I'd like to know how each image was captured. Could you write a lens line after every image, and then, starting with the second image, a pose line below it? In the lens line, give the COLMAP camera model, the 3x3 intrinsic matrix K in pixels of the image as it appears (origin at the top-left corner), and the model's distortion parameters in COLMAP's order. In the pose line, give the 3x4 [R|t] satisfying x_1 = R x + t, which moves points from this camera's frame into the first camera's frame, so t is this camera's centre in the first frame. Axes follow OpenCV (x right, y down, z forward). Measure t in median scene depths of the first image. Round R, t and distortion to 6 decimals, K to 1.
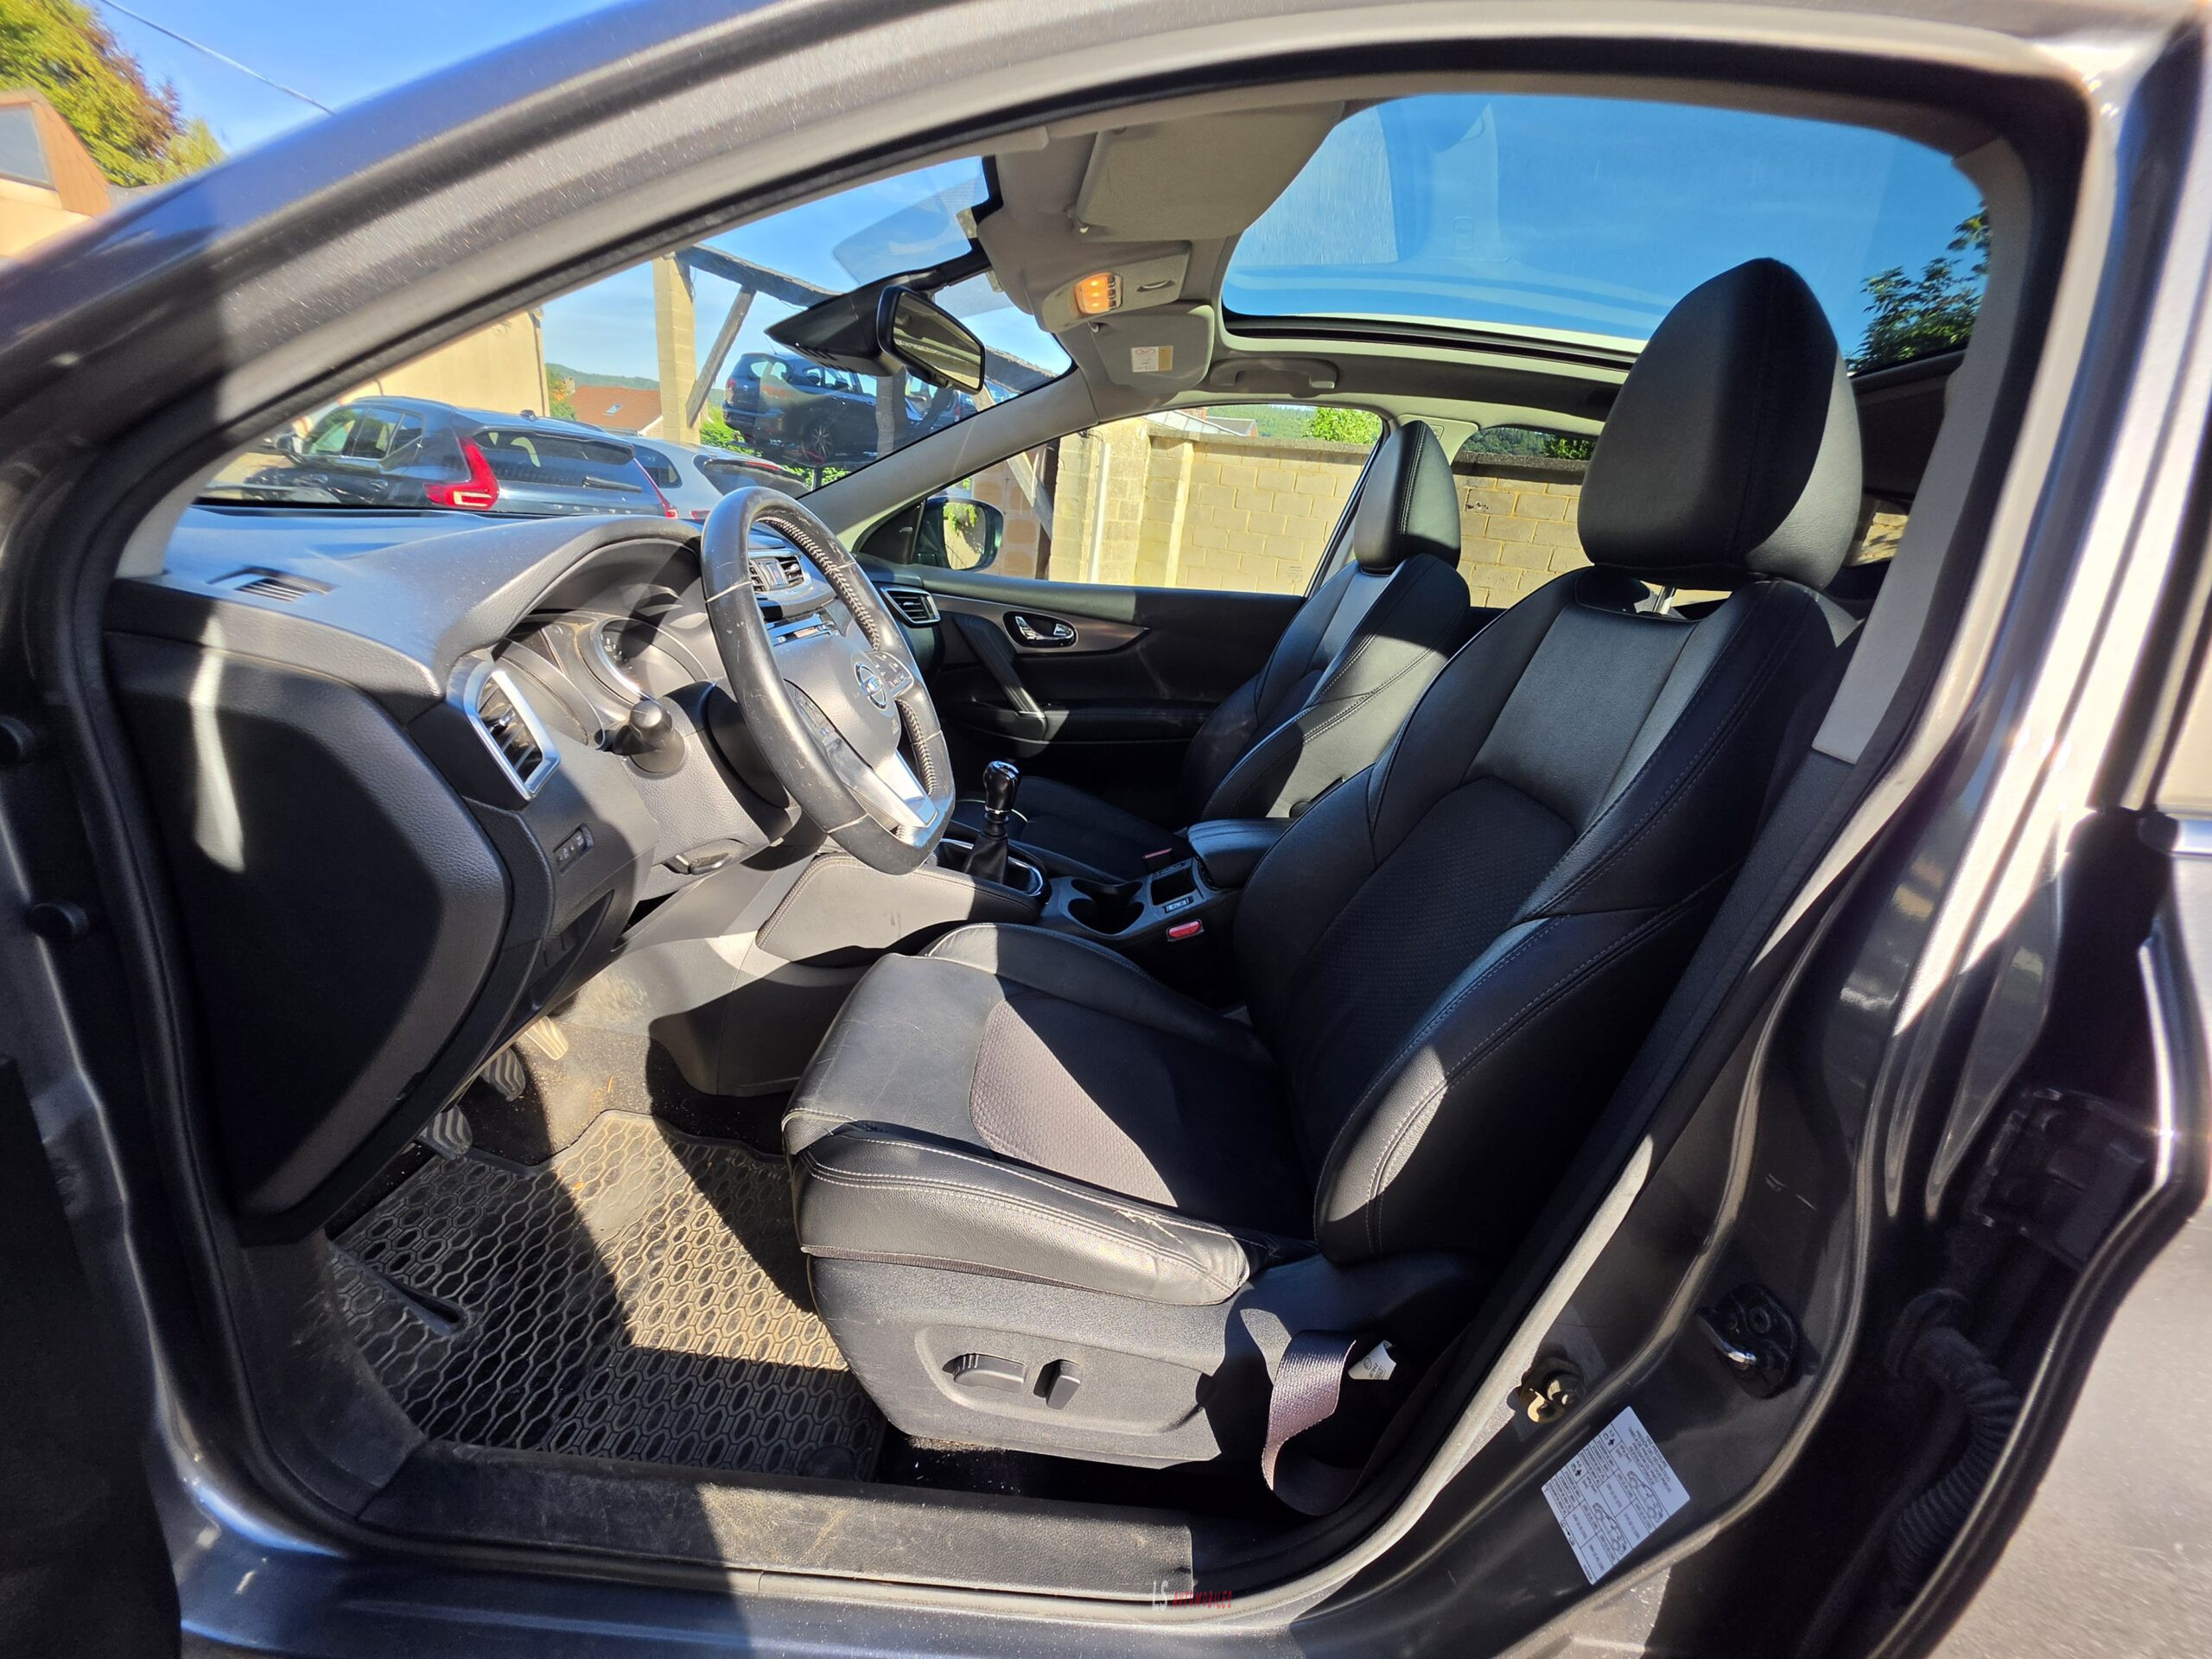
lens RADIAL K [[895.7, 0, 1077.3], [0, 895.7, 828.5], [0, 0, 1]] dist [0.000476, 0.000491]
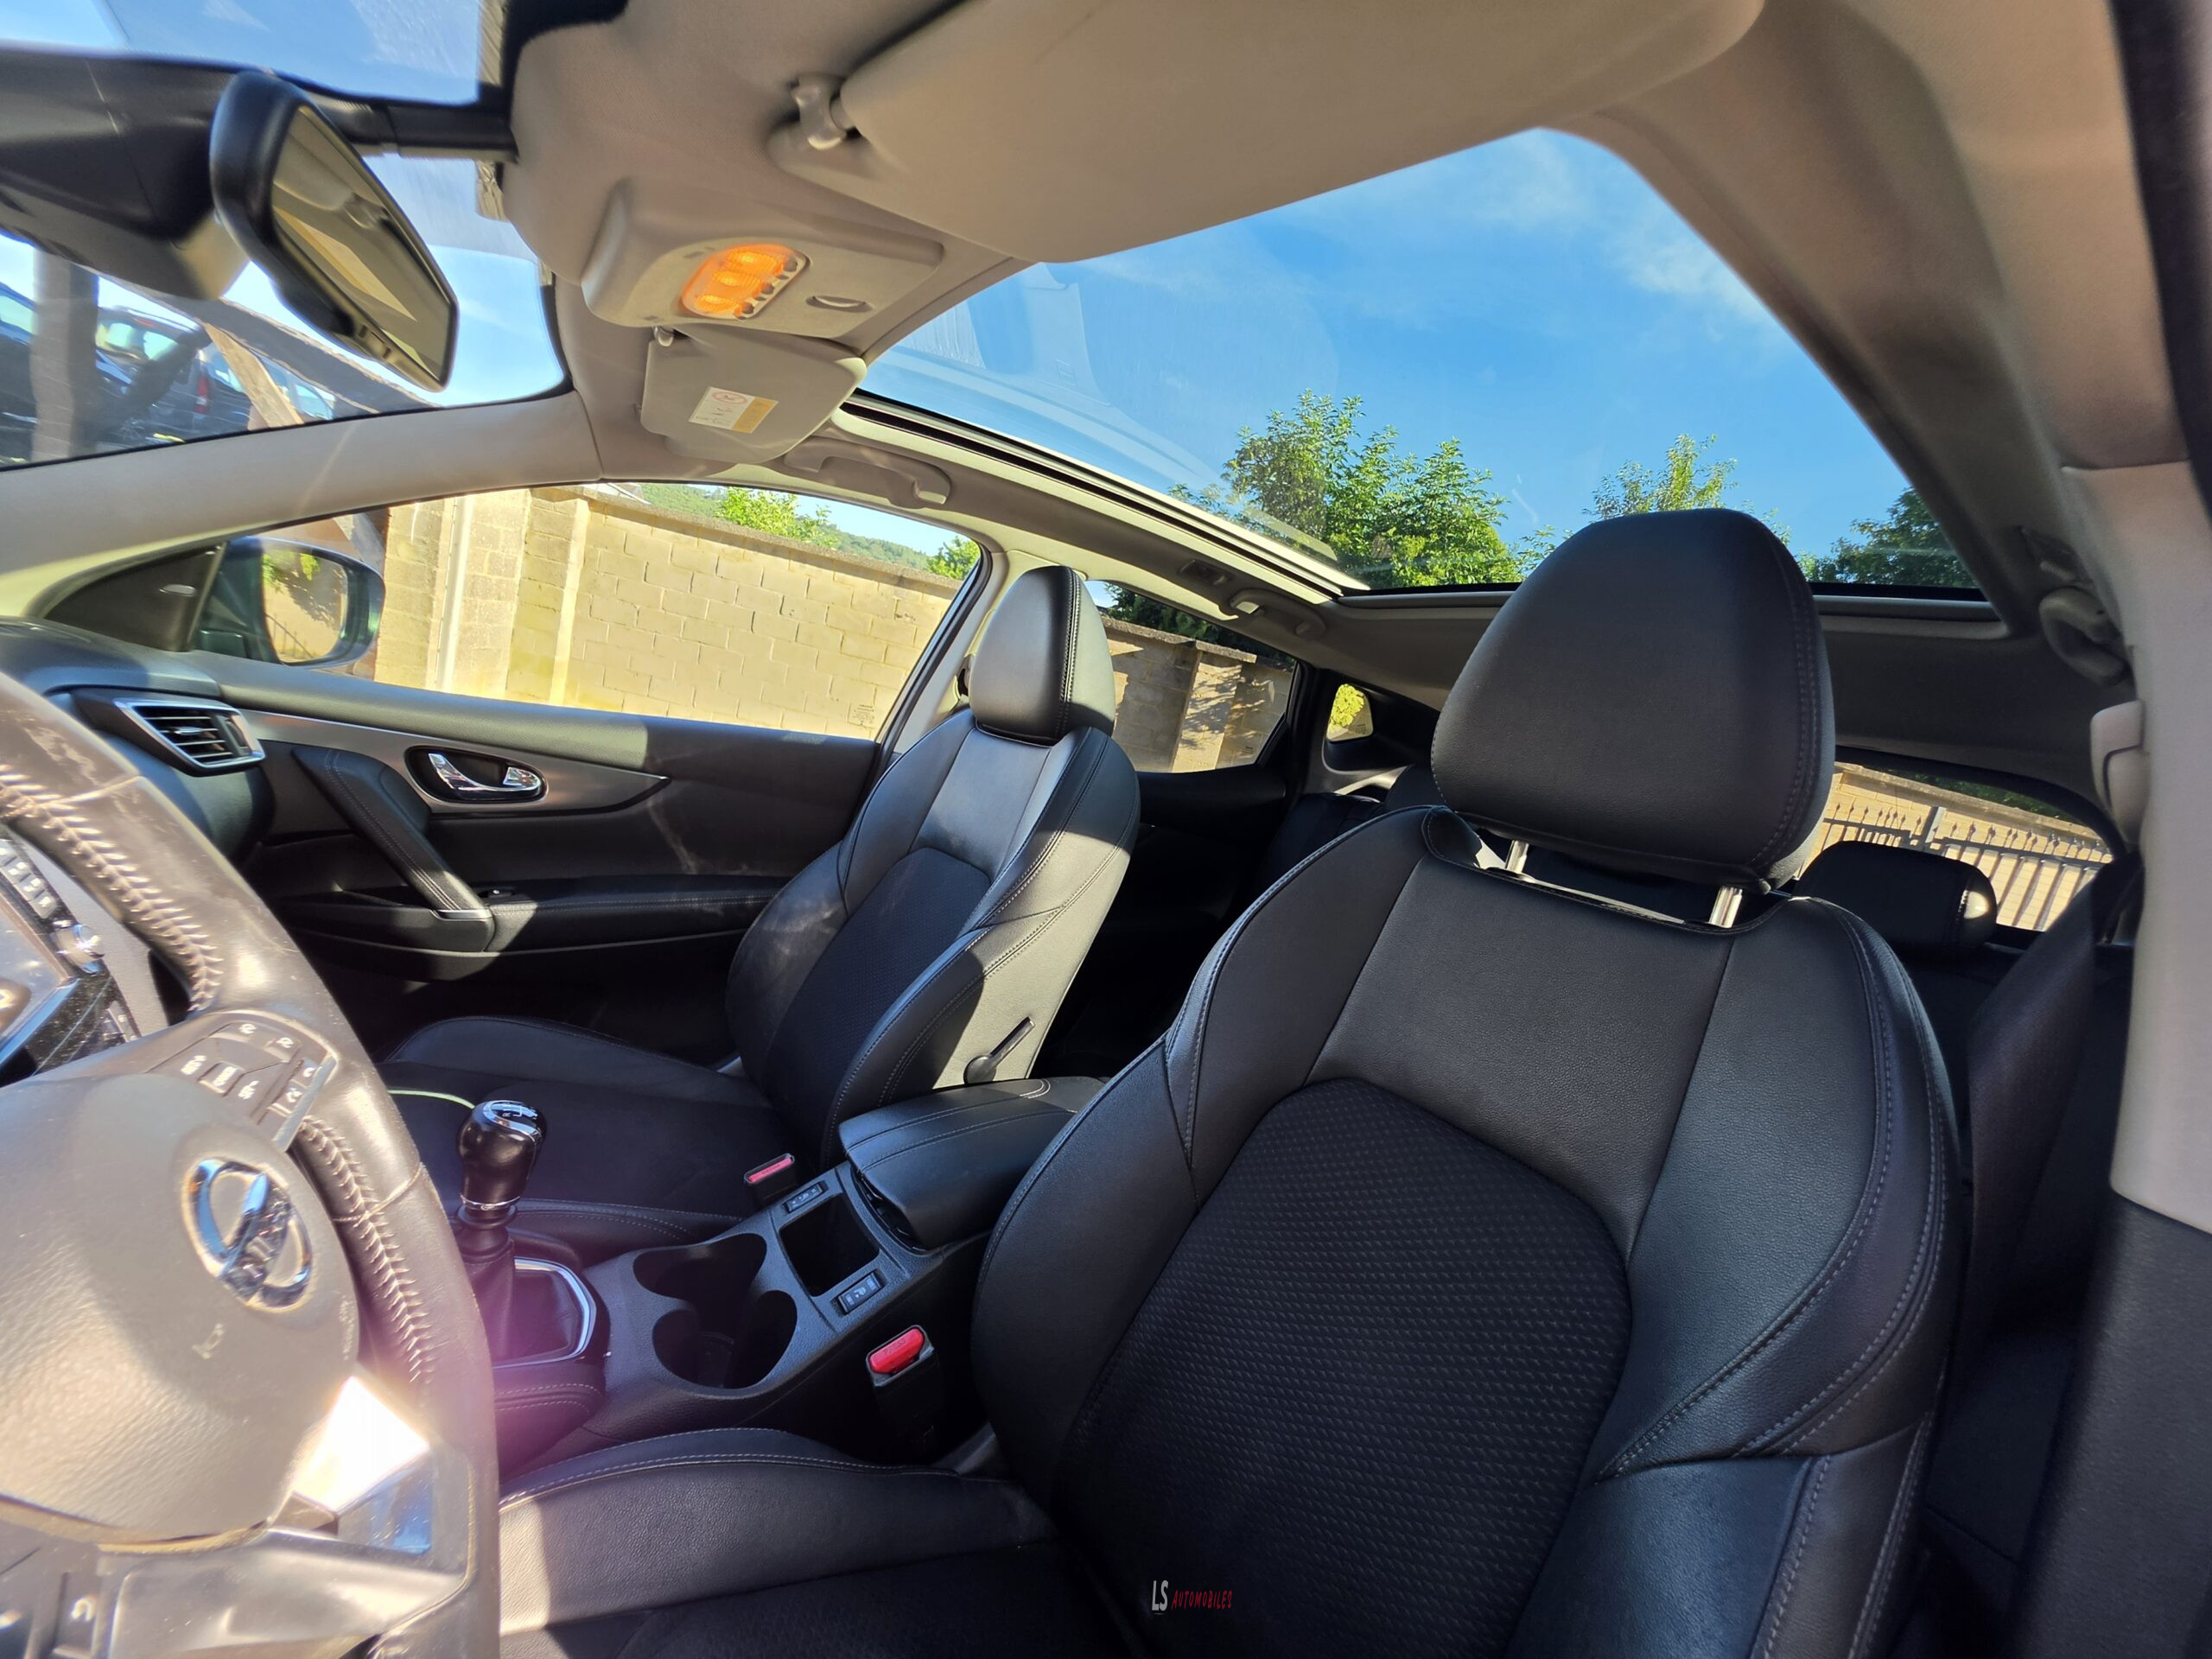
lens RADIAL K [[895.7, 0, 1077.3], [0, 895.7, 828.5], [0, 0, 1]] dist [0.000476, 0.000491]
pose [[0.798750, -0.018197, 0.601388, -0.084501], [0.071134, 0.995388, -0.064359, -0.116076], [-0.597443, 0.094186, 0.796361, 0.258351]]
